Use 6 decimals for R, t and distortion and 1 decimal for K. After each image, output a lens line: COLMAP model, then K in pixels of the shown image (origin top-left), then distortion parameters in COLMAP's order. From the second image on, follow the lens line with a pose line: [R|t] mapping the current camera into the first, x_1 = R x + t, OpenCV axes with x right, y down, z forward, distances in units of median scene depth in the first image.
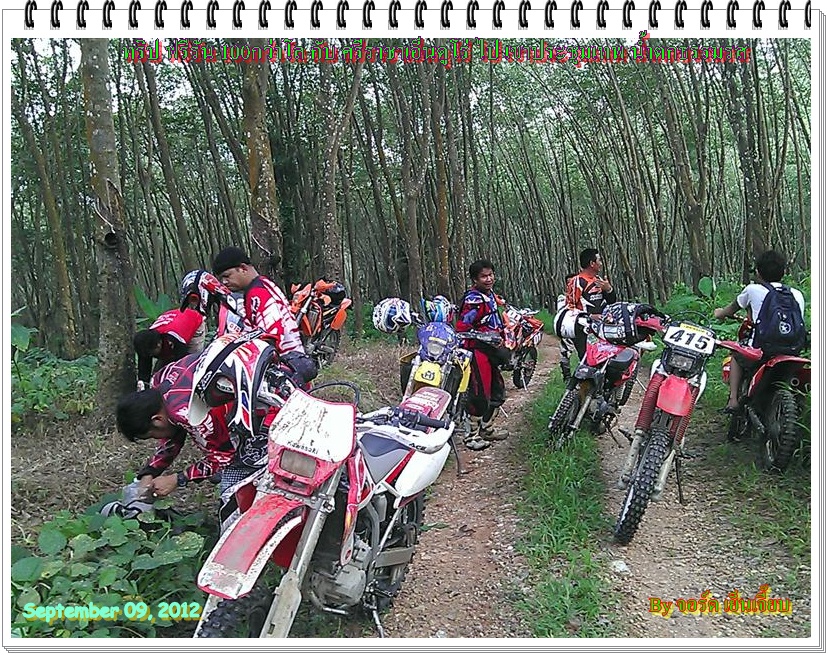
lens RADIAL K [[796.4, 0, 381.5], [0, 796.4, 325.5], [0, 0, 1]] dist [-0.021598, -0.131570]
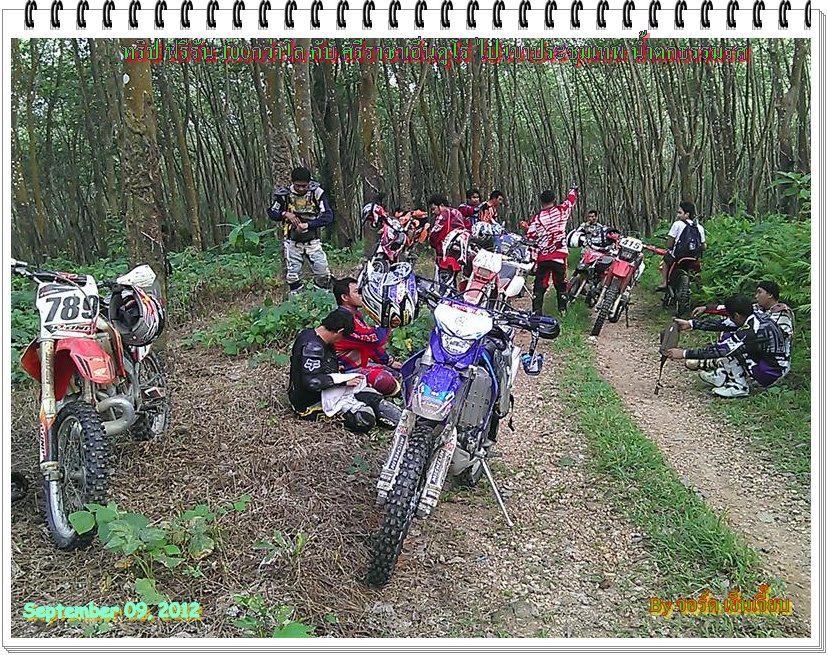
lens RADIAL K [[796.4, 0, 381.5], [0, 796.4, 325.5], [0, 0, 1]] dist [-0.021598, -0.131570]
pose [[0.999583, 0.028541, -0.004436, -0.194069], [-0.028038, 0.995695, 0.088350, 0.047649], [0.006938, -0.088189, 0.996080, -0.836423]]
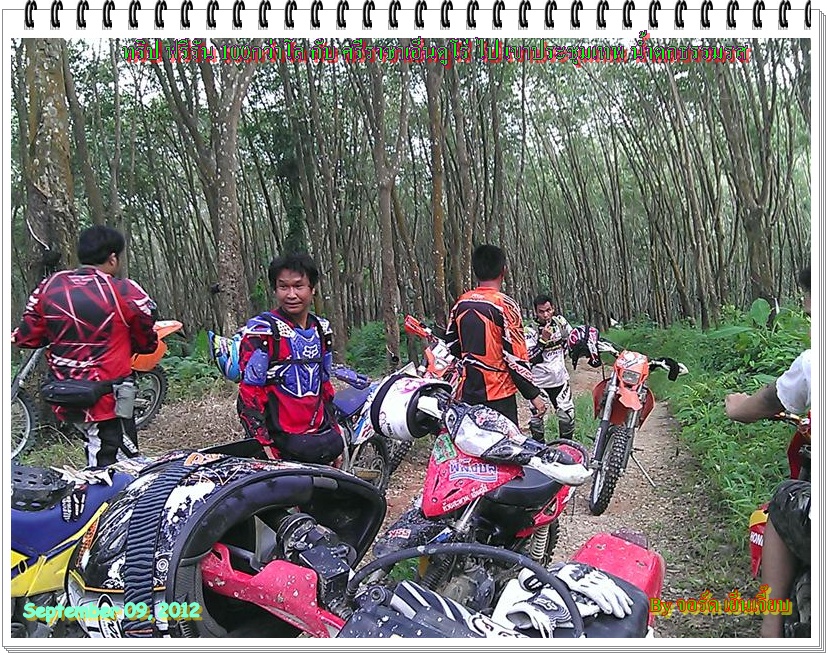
lens RADIAL K [[796.4, 0, 381.5], [0, 796.4, 325.5], [0, 0, 1]] dist [-0.021598, -0.131570]
pose [[0.996665, 0.032370, -0.074908, 0.286170], [-0.033018, 0.999427, -0.007427, -0.050905], [0.074625, 0.009876, 0.997163, 0.601589]]
